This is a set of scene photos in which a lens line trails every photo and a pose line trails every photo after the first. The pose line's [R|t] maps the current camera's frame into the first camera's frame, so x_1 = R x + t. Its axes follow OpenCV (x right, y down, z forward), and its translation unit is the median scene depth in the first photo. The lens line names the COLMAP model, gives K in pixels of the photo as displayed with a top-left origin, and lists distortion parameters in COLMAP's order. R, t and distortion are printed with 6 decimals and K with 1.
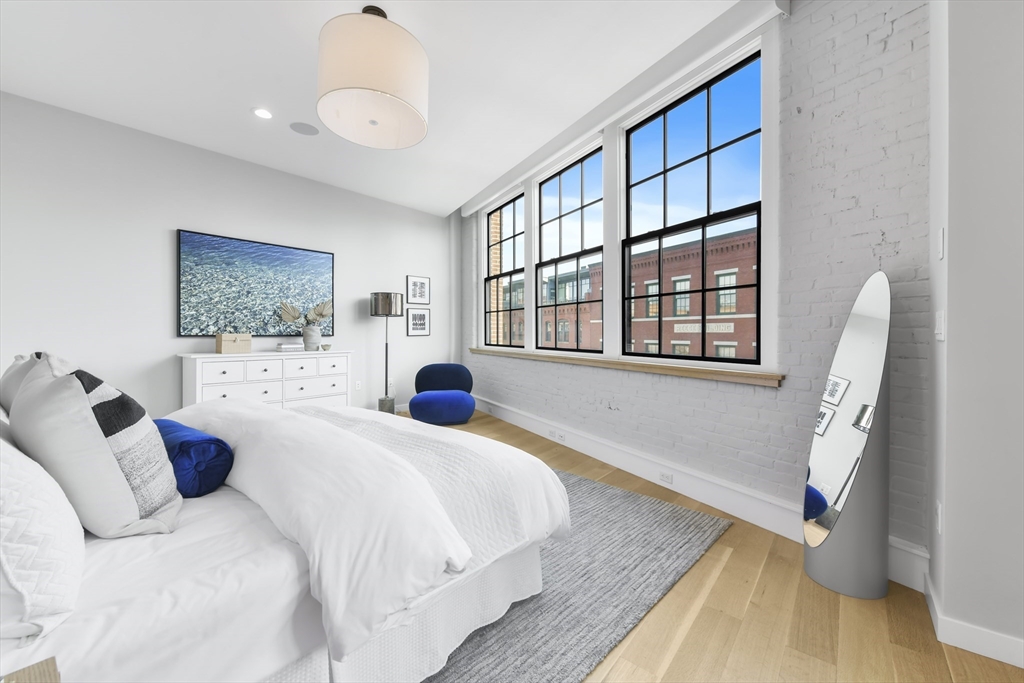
lens RADIAL K [[411.2, 0, 511.5], [0, 411.2, 337.0], [0, 0, 1]] dist [-0.002857, -0.000200]
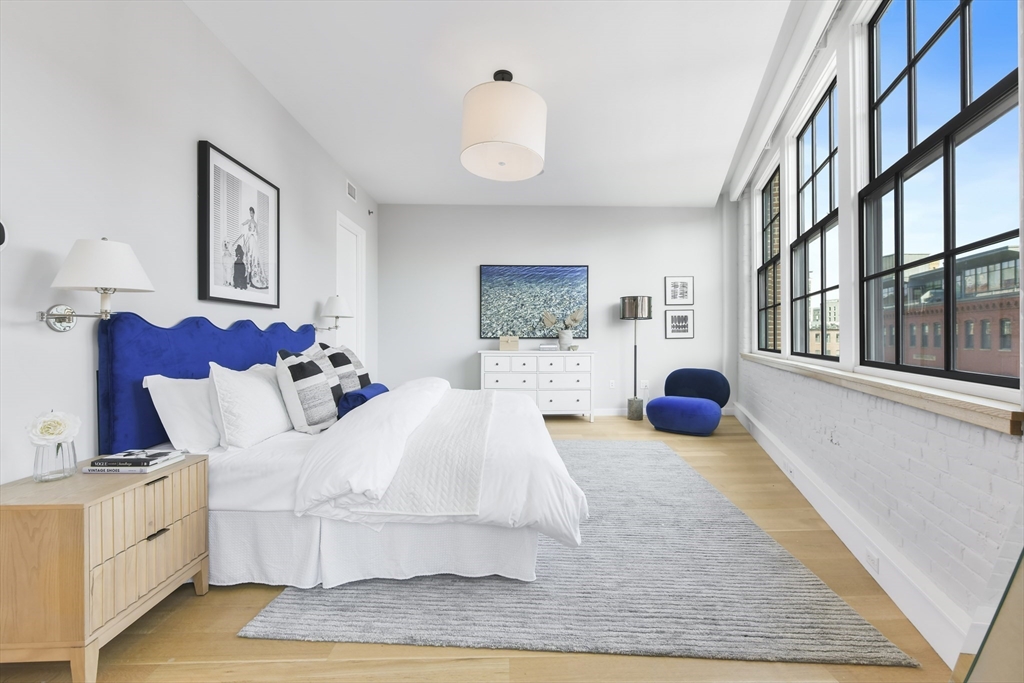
lens RADIAL K [[410.3, 0, 512.4], [0, 410.3, 338.1], [0, 0, 1]] dist [0.003393, -0.000025]
pose [[0.654228, -0.001140, -0.756297, 0.323206], [-0.006148, 0.999958, -0.006825, 0.006740], [0.756273, 0.009114, 0.654193, 0.113228]]
